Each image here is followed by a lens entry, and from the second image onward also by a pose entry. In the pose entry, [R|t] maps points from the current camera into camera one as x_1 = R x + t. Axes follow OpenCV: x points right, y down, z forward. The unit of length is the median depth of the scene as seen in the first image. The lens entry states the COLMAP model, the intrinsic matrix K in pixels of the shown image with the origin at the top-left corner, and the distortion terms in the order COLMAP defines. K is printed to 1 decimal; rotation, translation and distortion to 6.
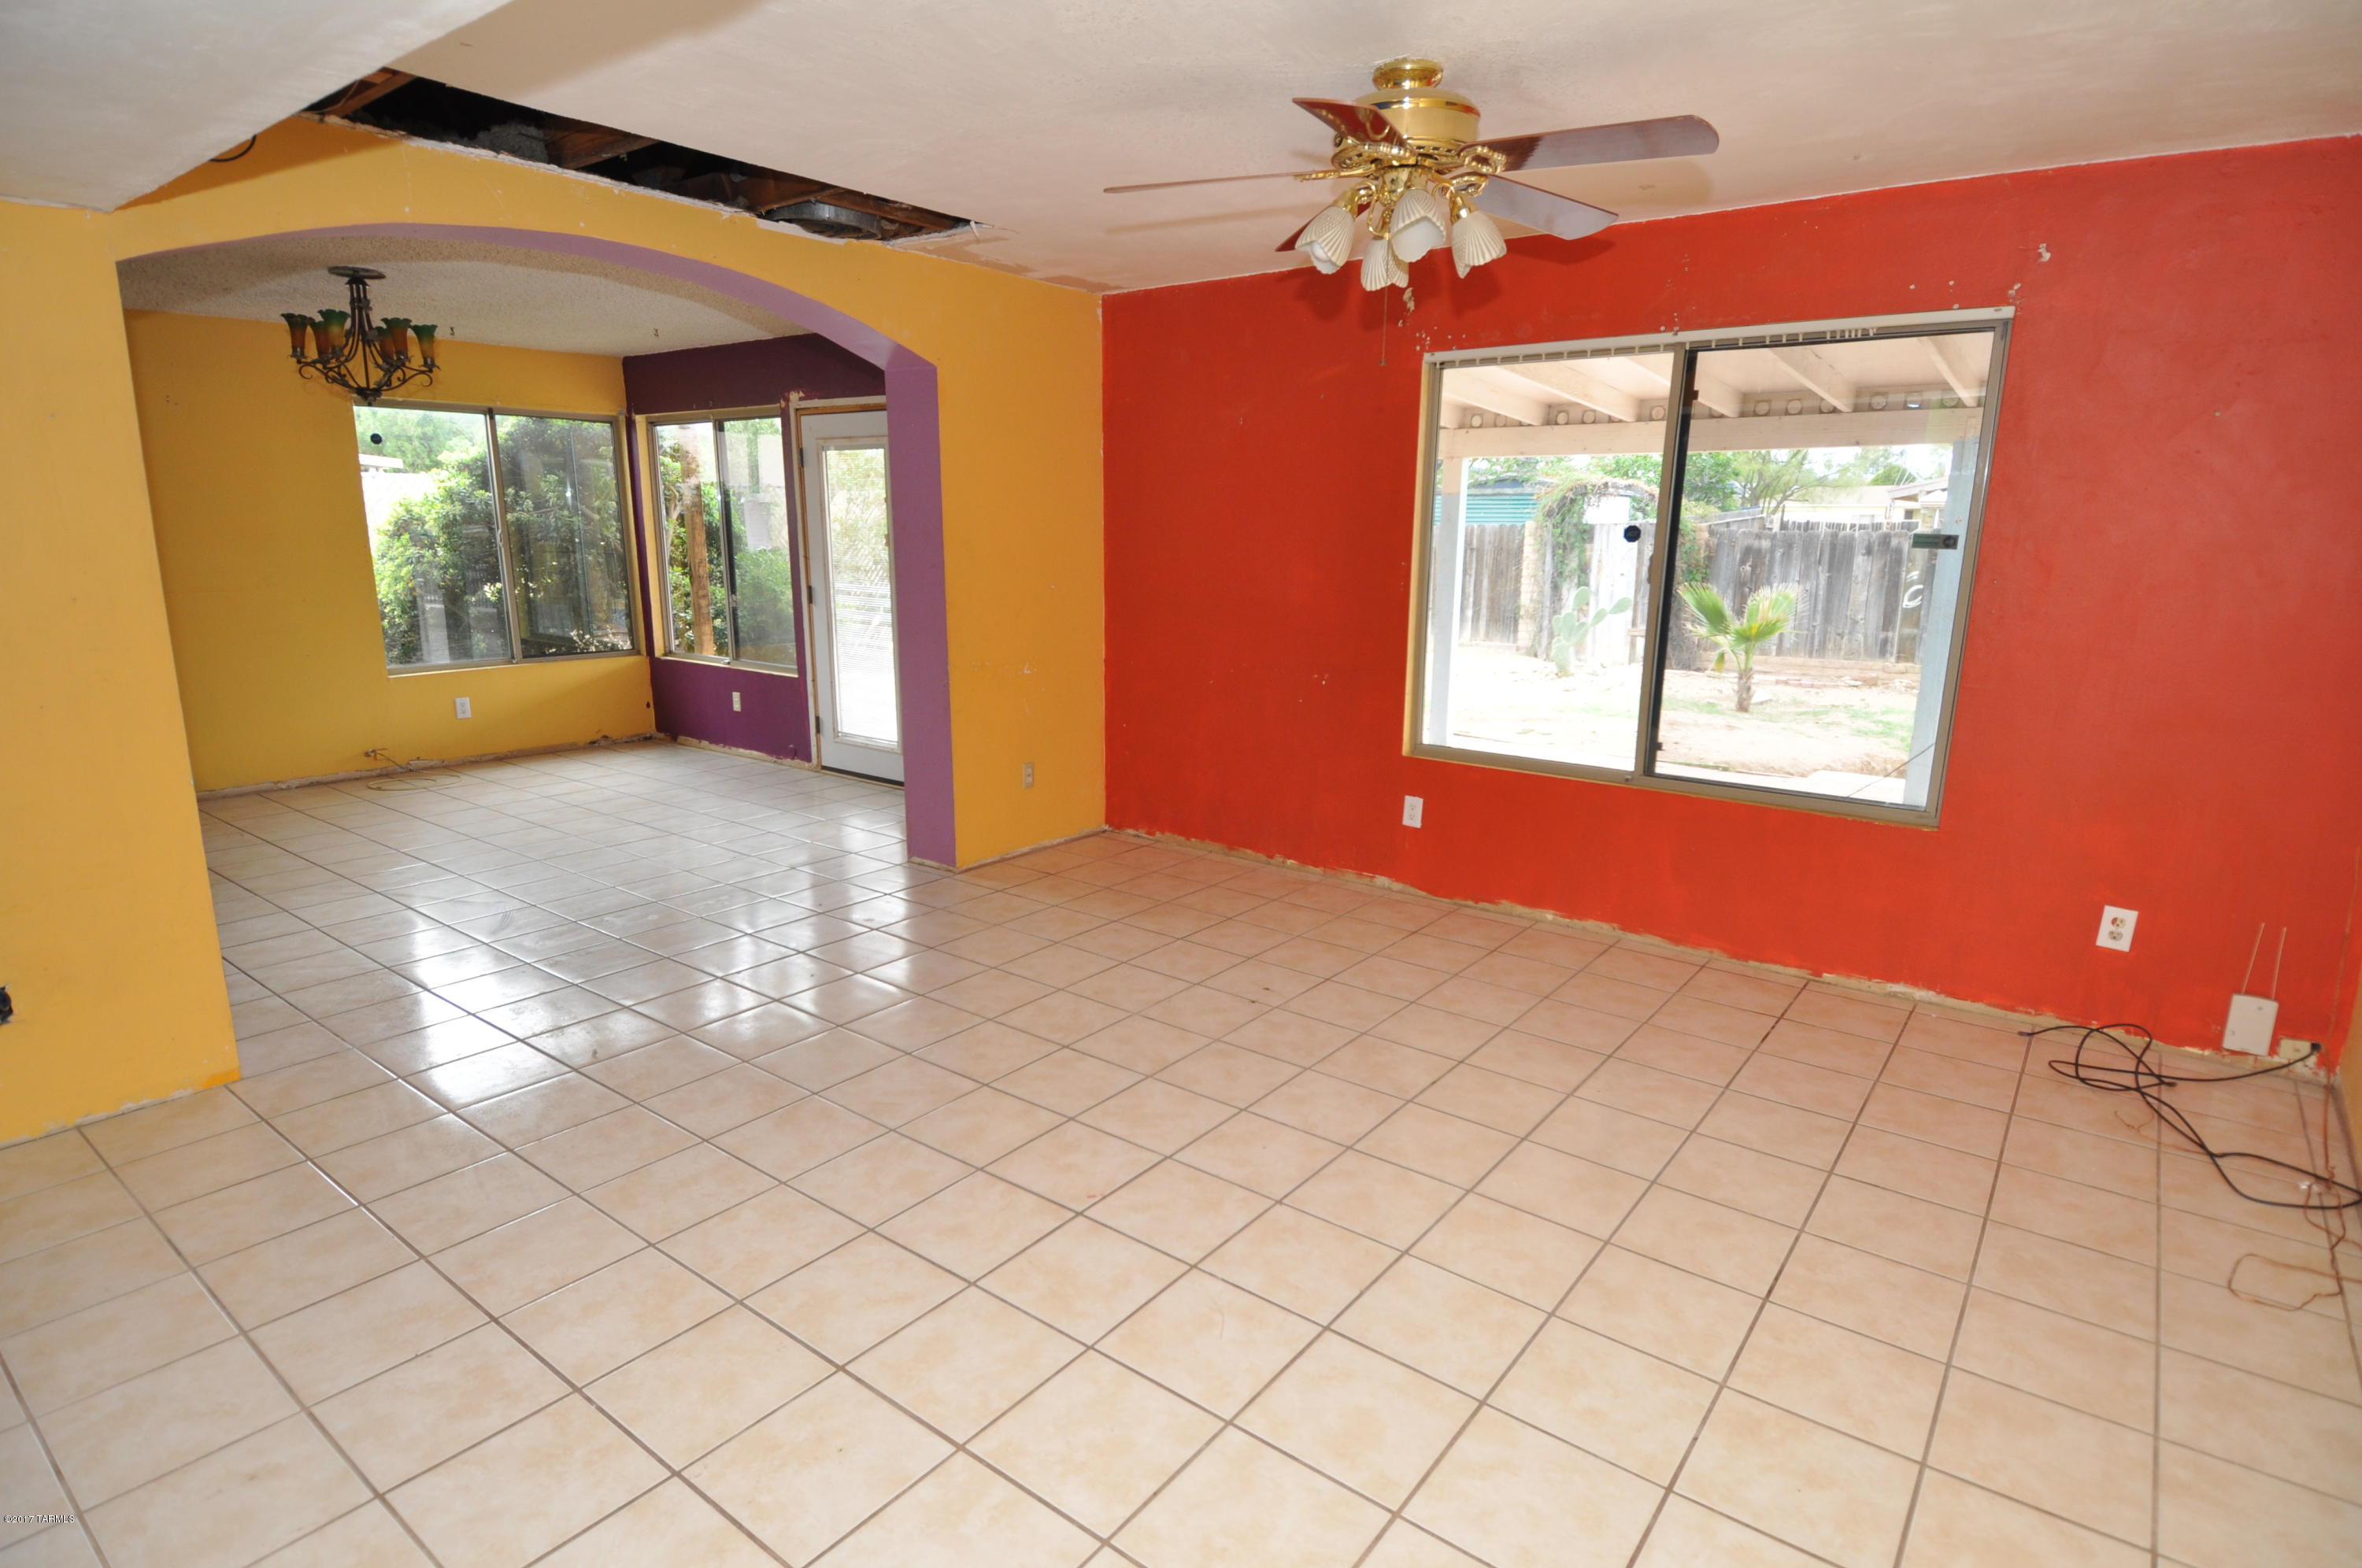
lens RADIAL K [[1224.6, 0, 1197.3], [0, 1224.6, 795.3], [0, 0, 1]] dist [0.021468, -0.000844]
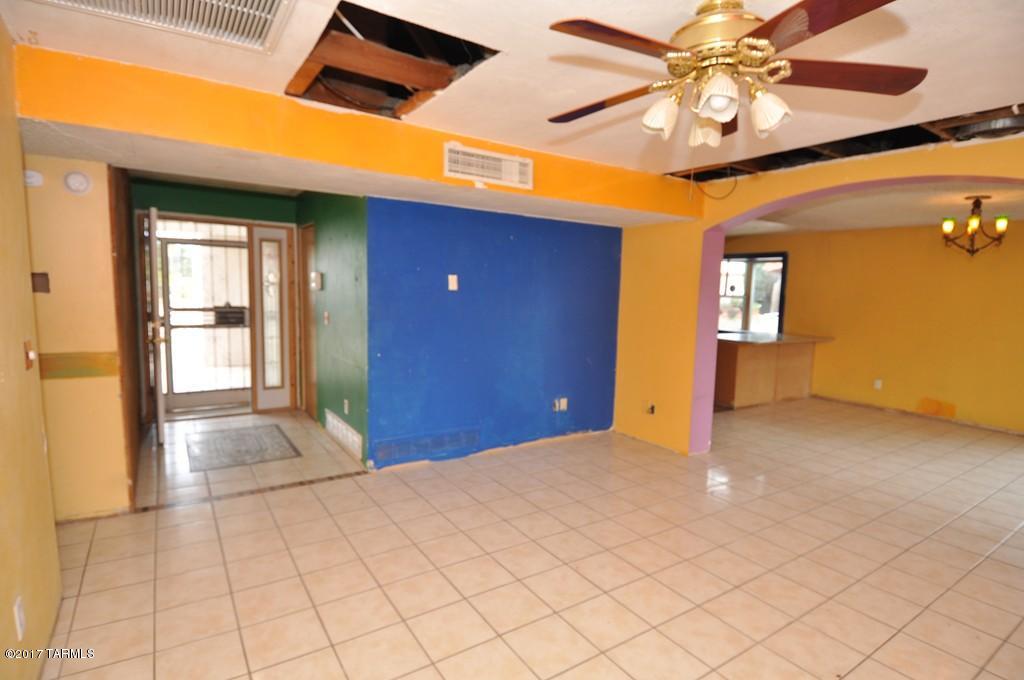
lens RADIAL K [[531.0, 0, 515.6], [0, 531.0, 341.5], [0, 0, 1]] dist [-0.004083, -0.002007]
pose [[-0.325563, 0.080700, -0.942070, 0.697185], [-0.239543, 0.956807, 0.164744, -0.187971], [0.914674, 0.279300, -0.292170, 0.828680]]
